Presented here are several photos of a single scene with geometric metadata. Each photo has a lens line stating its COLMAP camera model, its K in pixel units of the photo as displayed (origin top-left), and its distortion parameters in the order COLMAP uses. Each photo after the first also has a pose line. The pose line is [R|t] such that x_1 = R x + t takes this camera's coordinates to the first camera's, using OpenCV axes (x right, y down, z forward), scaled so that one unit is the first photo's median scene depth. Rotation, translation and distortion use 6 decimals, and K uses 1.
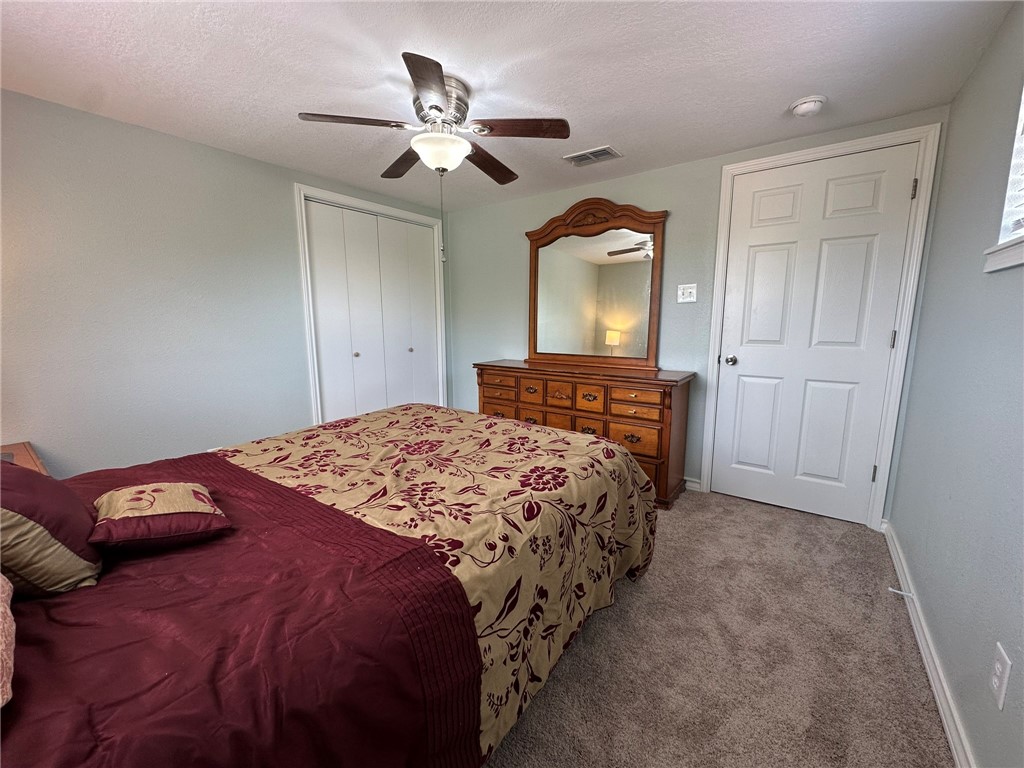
lens RADIAL K [[409.8, 0, 512.6], [0, 409.8, 385.1], [0, 0, 1]] dist [-0.003527, 0.000837]
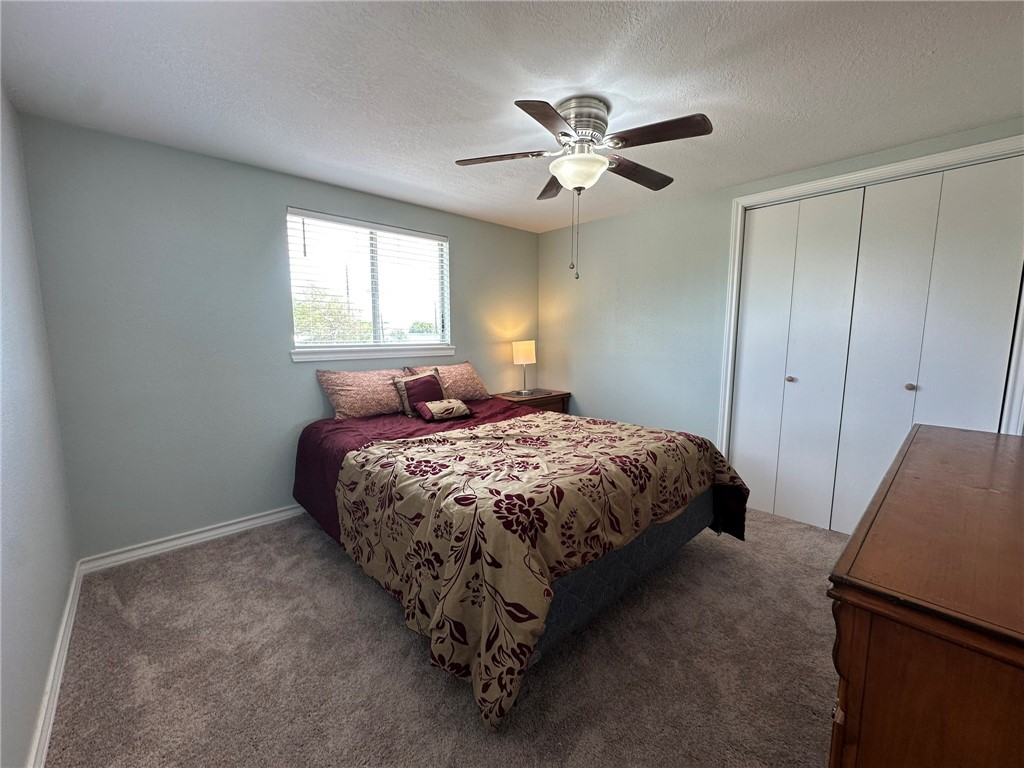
lens RADIAL K [[409.8, 0, 515.7], [0, 409.8, 385.0], [0, 0, 1]] dist [-0.003527, 0.000837]
pose [[-0.190328, 0.125770, -0.973631, 0.964773], [-0.160118, 0.974503, 0.157183, -0.196344], [0.968575, 0.185812, -0.165337, 1.172883]]
